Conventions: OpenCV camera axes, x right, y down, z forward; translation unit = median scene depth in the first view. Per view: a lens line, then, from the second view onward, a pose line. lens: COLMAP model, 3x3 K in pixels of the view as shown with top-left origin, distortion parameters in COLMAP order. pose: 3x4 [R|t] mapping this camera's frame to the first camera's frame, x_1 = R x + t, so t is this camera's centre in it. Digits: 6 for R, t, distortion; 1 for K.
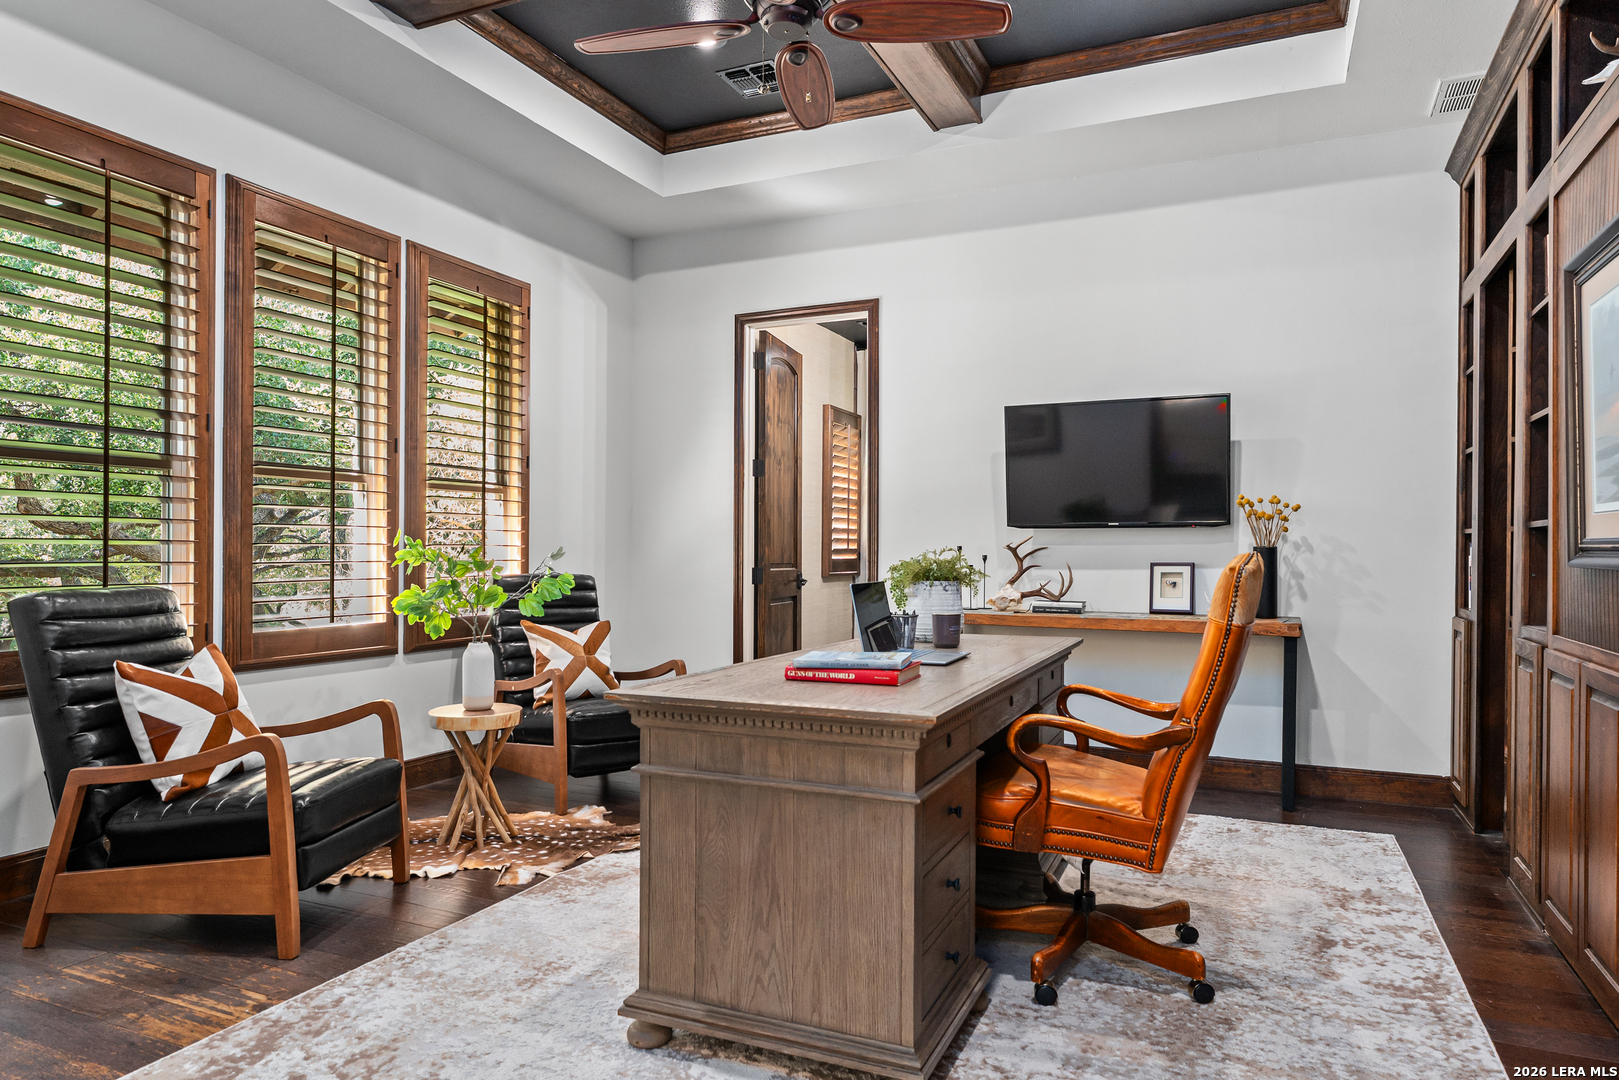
lens RADIAL K [[1010.9, 0, 808.0], [0, 1010.9, 548.3], [0, 0, 1]] dist [-0.004636, 0.002369]
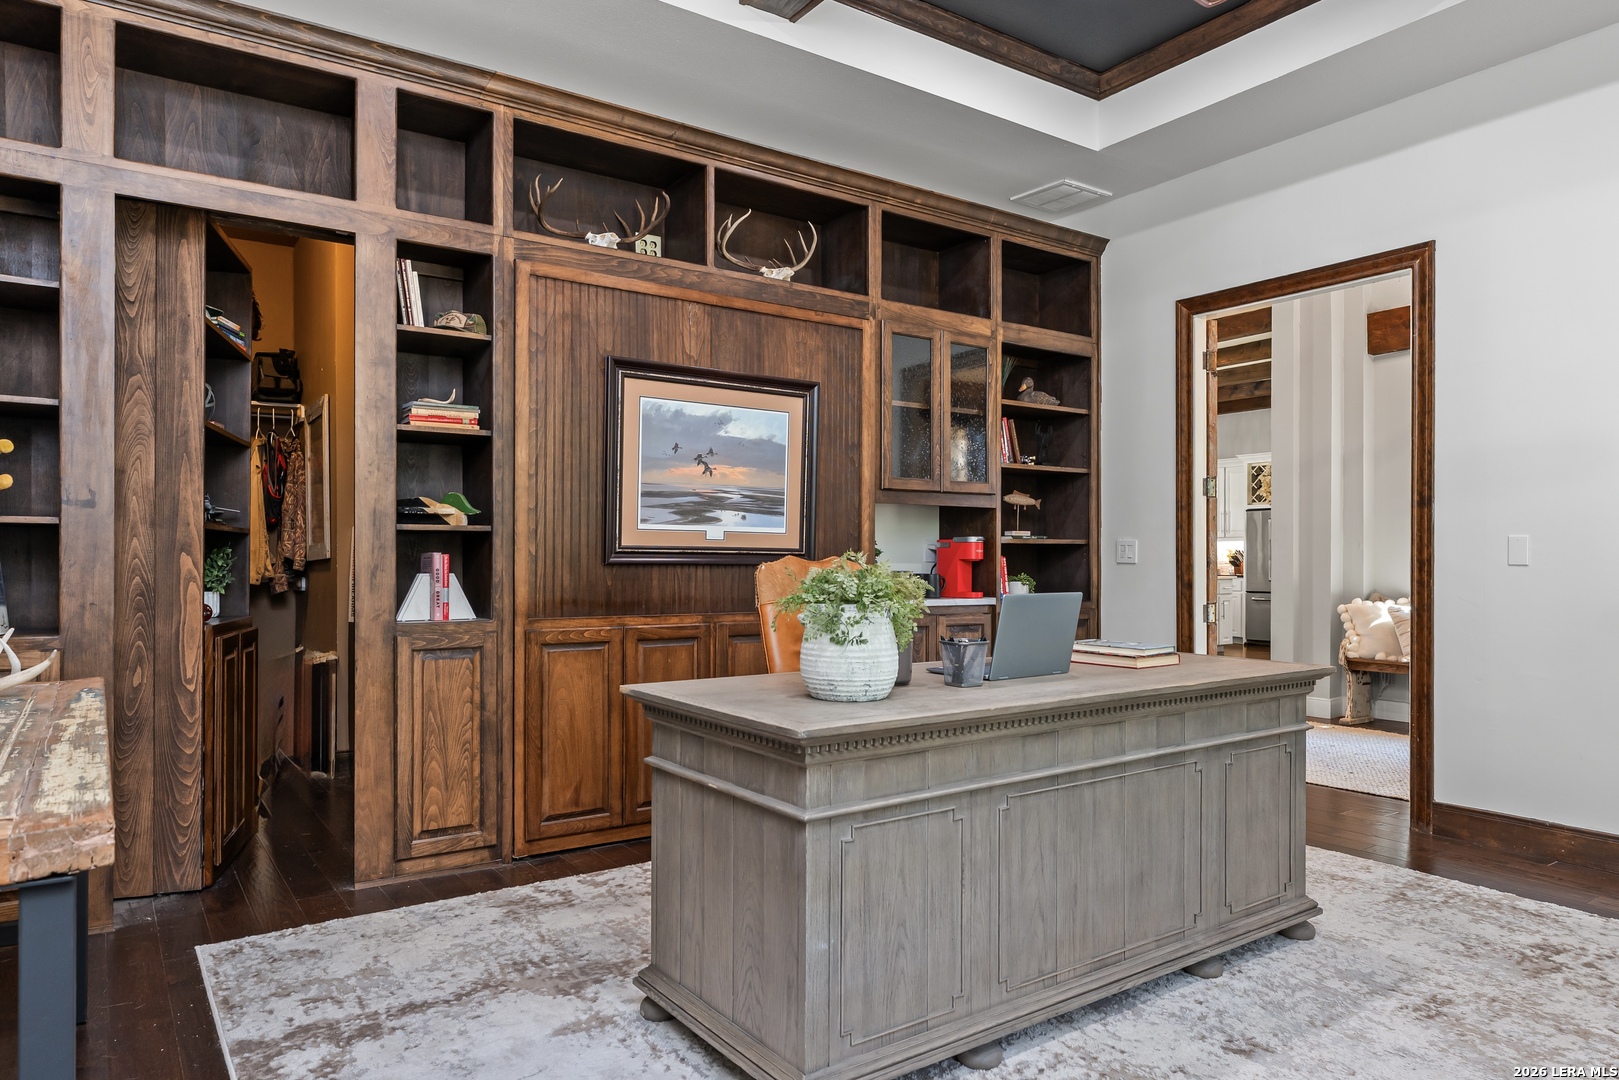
lens RADIAL K [[1010.9, 0, 809.4], [0, 1010.9, 547.4], [0, 0, 1]] dist [-0.004636, 0.002369]
pose [[-0.858205, -0.003447, 0.513296, -0.201466], [-0.009716, 0.999907, -0.009530, 0.003265], [-0.513216, -0.013166, -0.858159, 1.726170]]
